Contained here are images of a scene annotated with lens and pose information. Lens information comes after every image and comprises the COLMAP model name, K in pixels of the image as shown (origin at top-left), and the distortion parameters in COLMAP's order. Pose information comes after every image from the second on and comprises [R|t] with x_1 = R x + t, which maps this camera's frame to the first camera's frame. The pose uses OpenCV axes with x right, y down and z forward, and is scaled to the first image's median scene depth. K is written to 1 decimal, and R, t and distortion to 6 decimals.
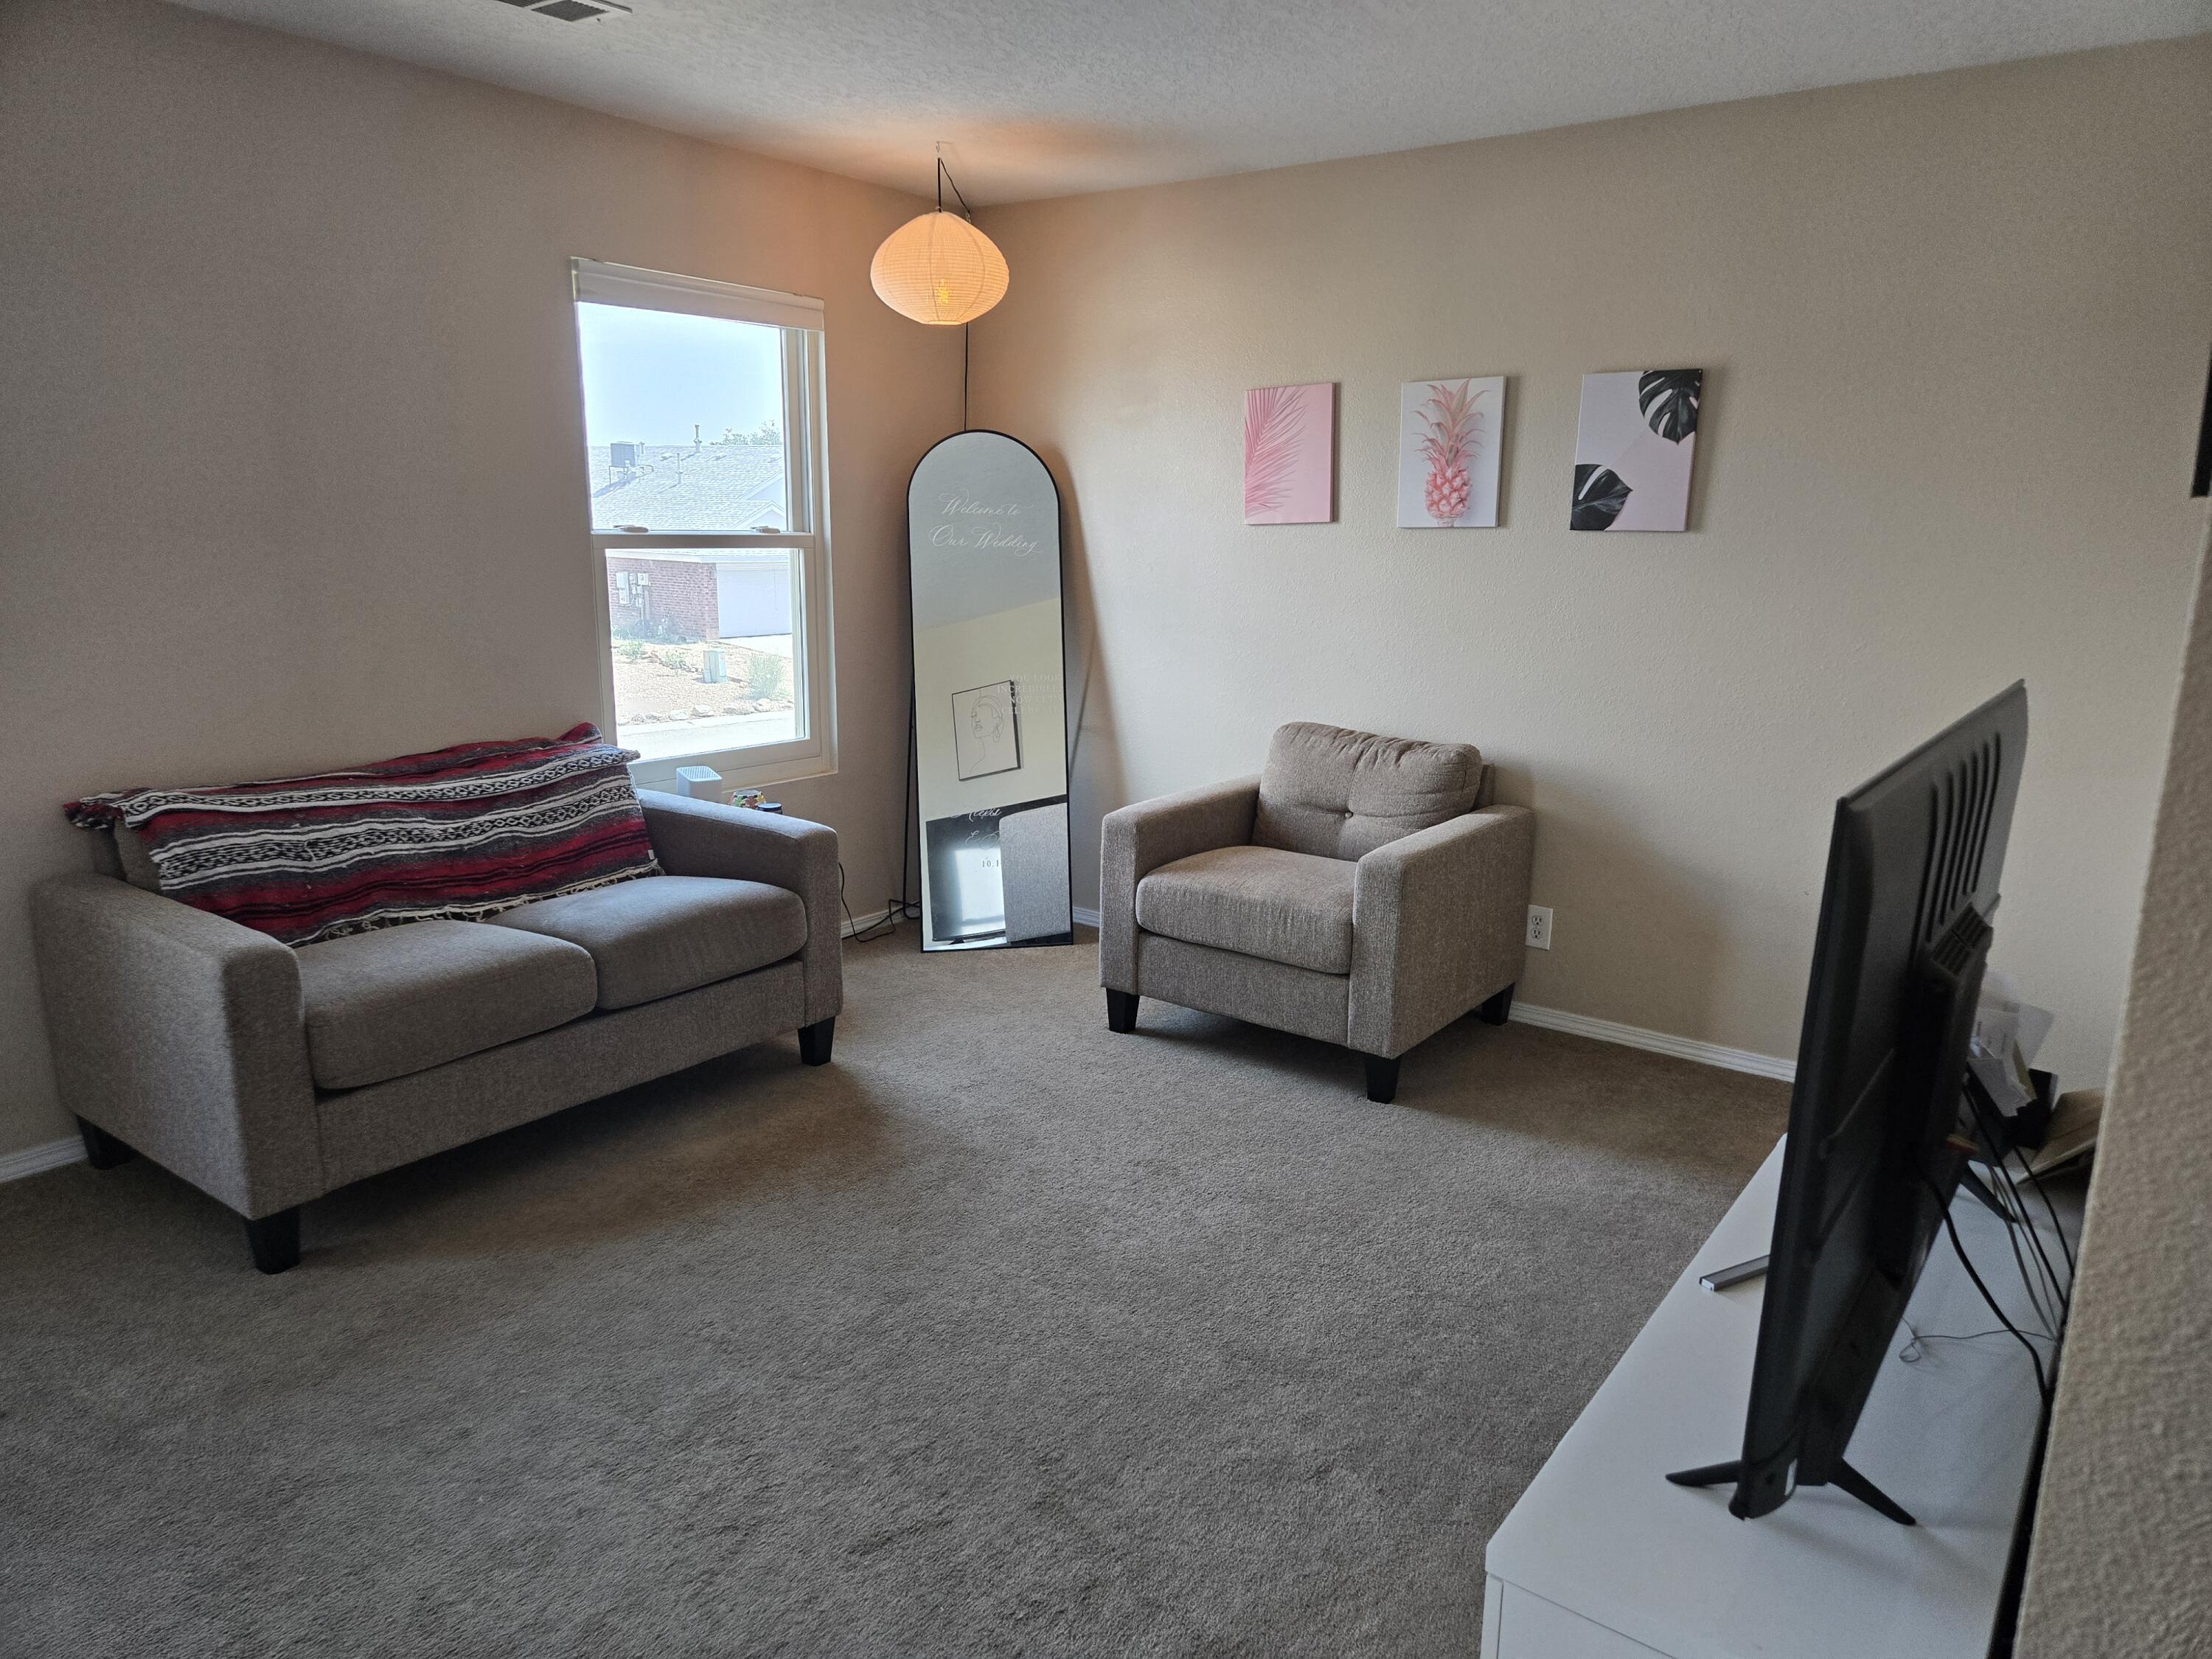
lens RADIAL K [[1471.0, 0, 1096.7], [0, 1471.0, 839.9], [0, 0, 1]] dist [0.076578, -0.067400]
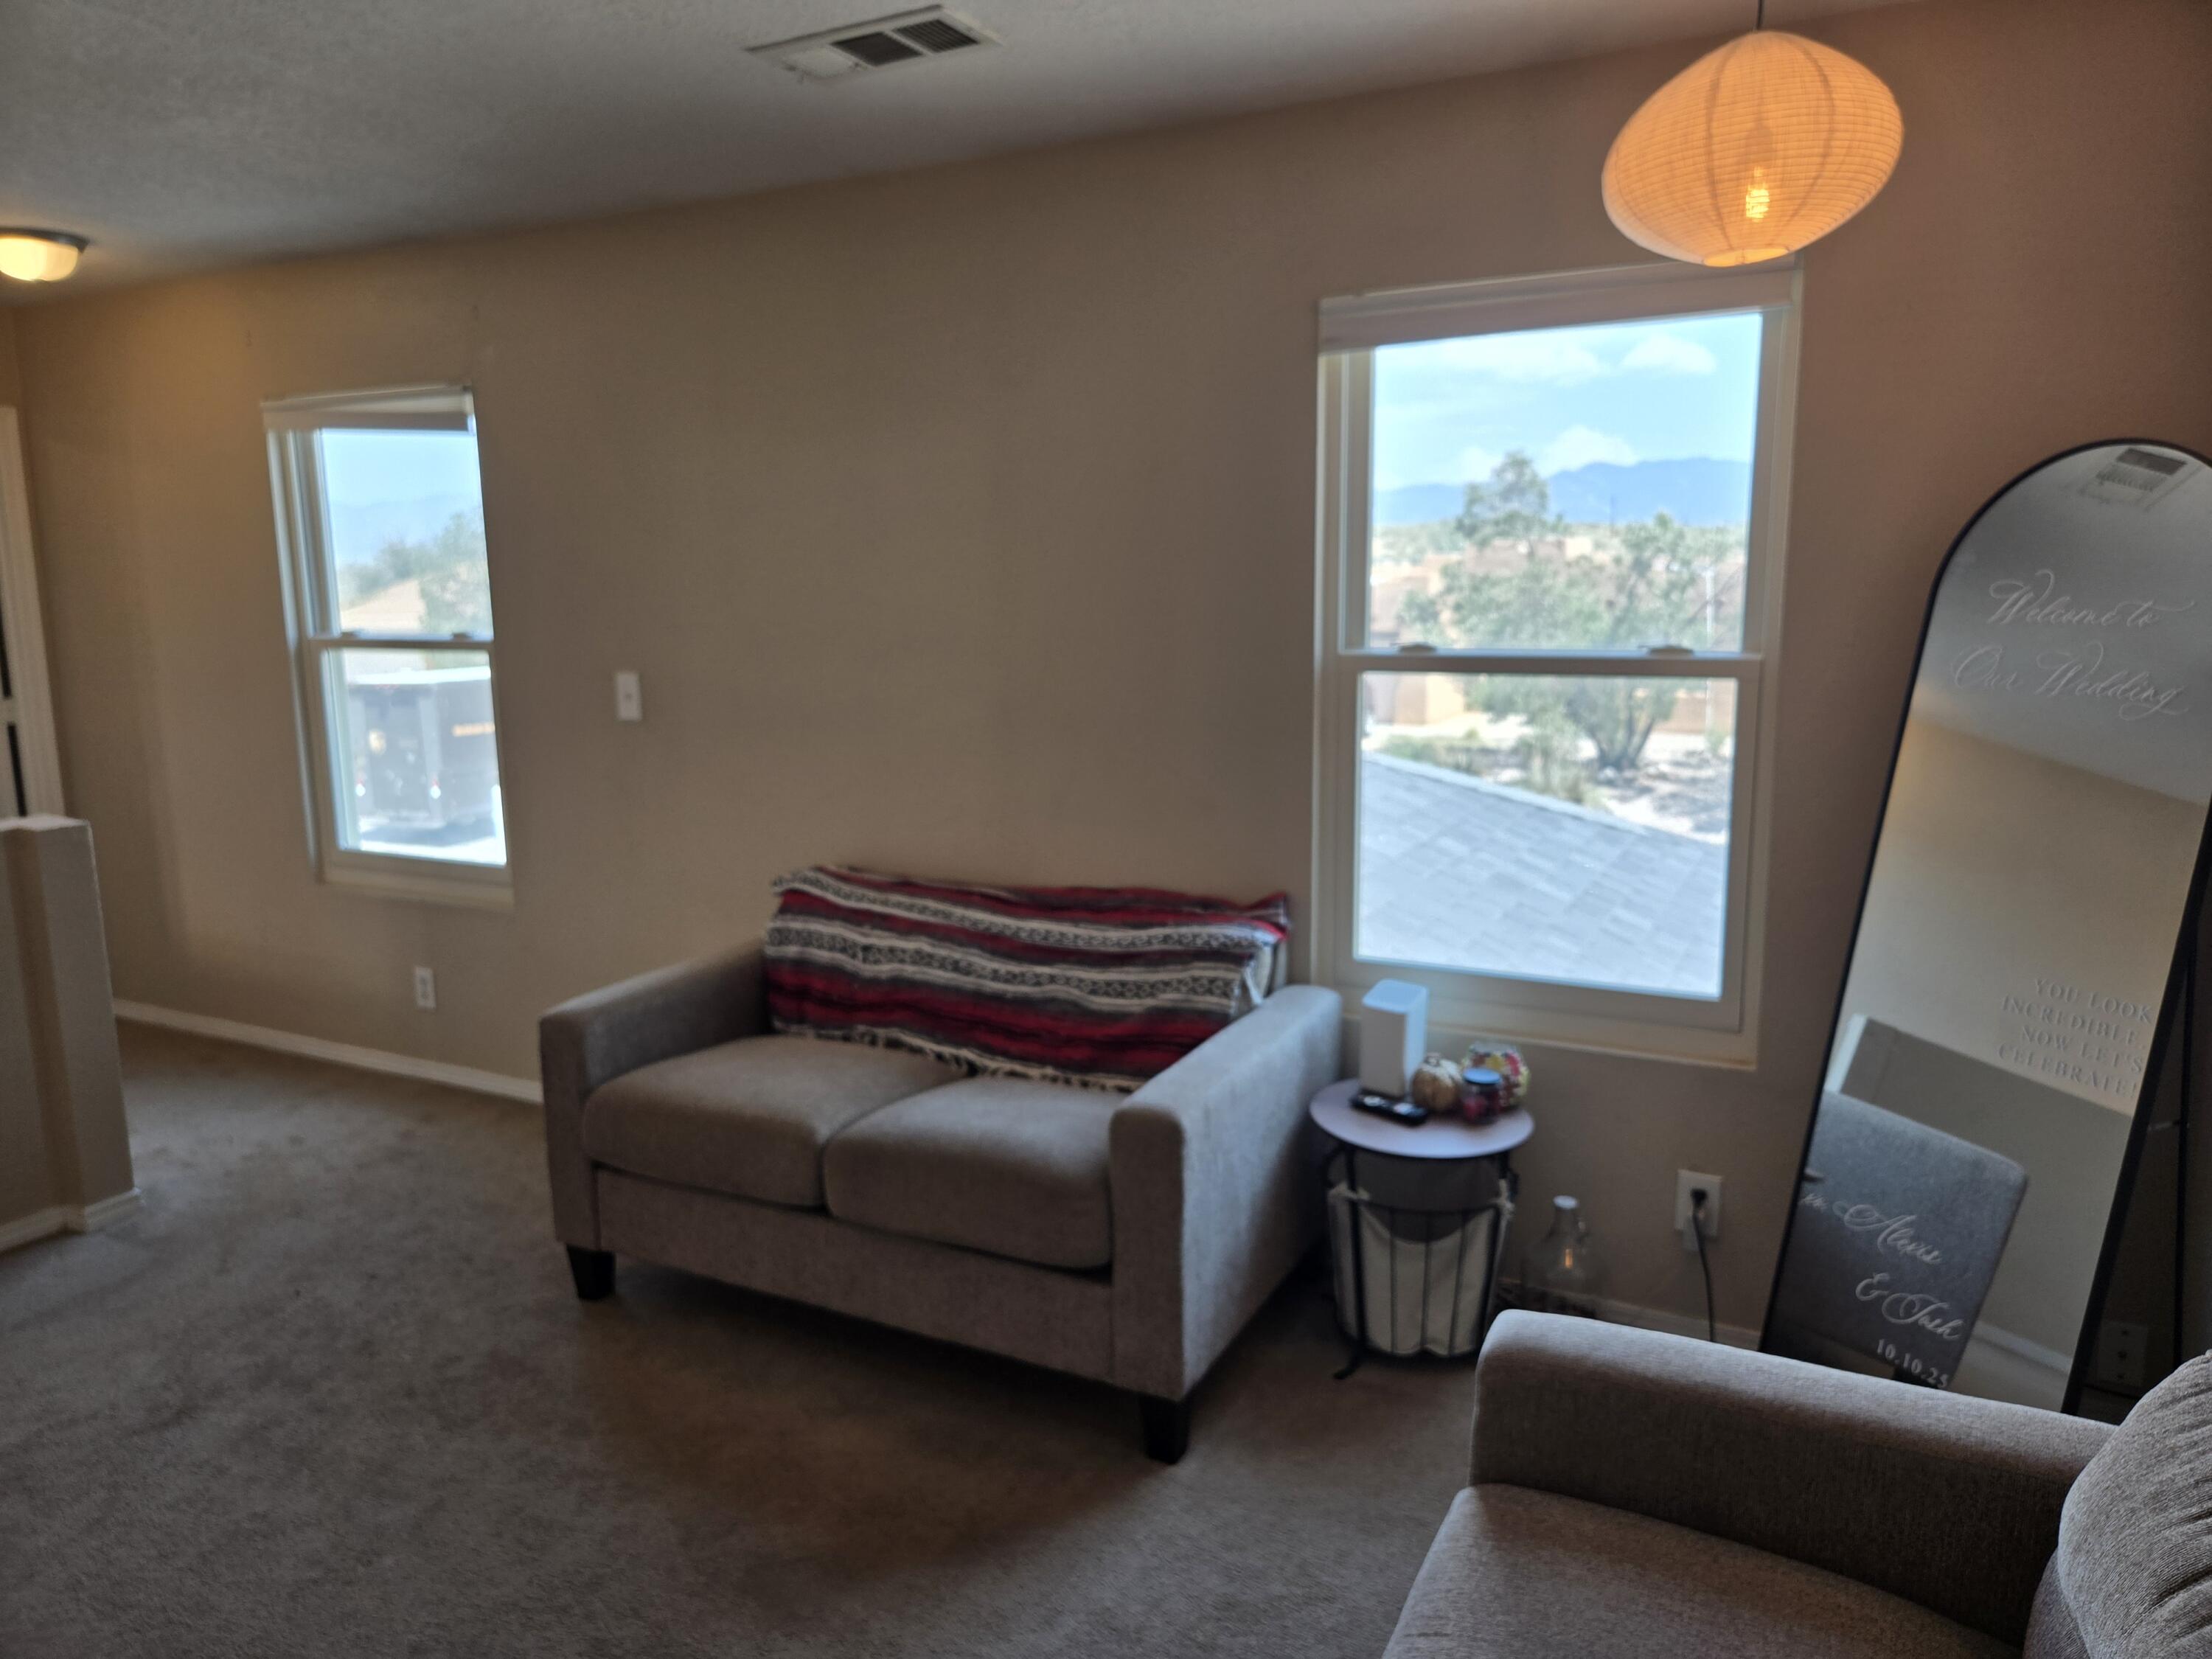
lens RADIAL K [[1473.6, 0, 1117.1], [0, 1473.6, 842.4], [0, 0, 1]] dist [0.072864, -0.060125]
pose [[0.181656, 0.148838, -0.972033, 0.459718], [-0.205375, 0.972423, 0.110517, -0.204104], [0.961677, 0.179555, 0.207214, 0.887880]]
